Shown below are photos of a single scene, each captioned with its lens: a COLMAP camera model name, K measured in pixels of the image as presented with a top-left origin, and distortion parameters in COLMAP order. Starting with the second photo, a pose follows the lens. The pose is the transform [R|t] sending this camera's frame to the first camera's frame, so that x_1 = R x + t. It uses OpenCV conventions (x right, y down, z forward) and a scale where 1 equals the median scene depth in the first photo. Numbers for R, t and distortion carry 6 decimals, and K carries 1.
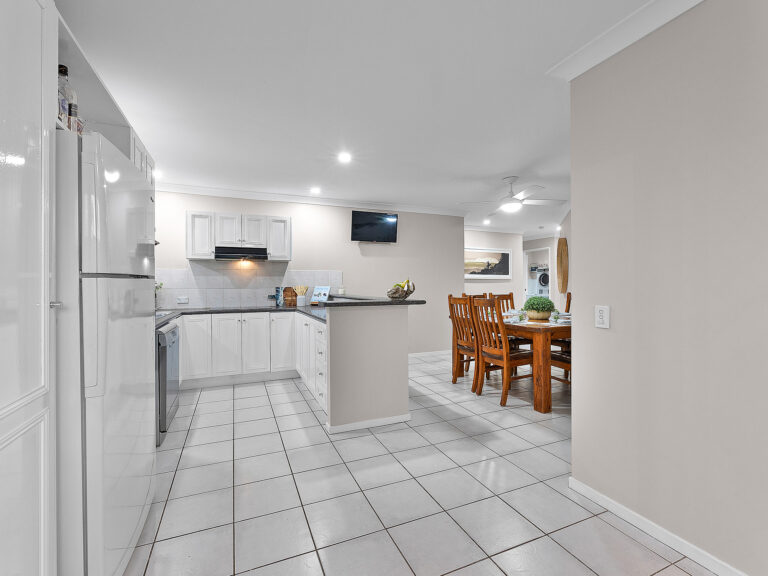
lens RADIAL K [[351.1, 0, 382.0], [0, 351.1, 287.4], [0, 0, 1]] dist [-0.000061, -0.000247]
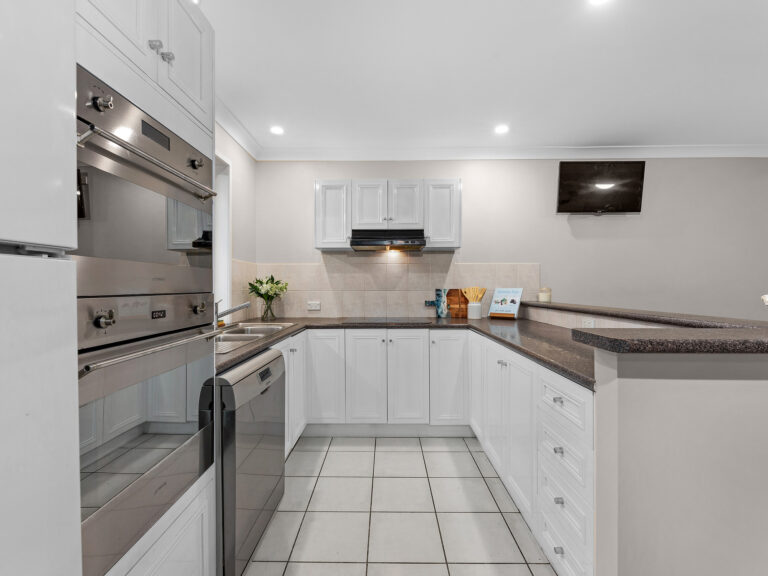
lens RADIAL K [[351.1, 0, 382.0], [0, 351.1, 287.4], [0, 0, 1]] dist [-0.000061, -0.000247]
pose [[0.916502, 0.004022, -0.400009, -0.137820], [-0.005262, 0.999984, -0.002000, -0.002141], [0.399995, 0.003938, 0.916509, 0.370436]]
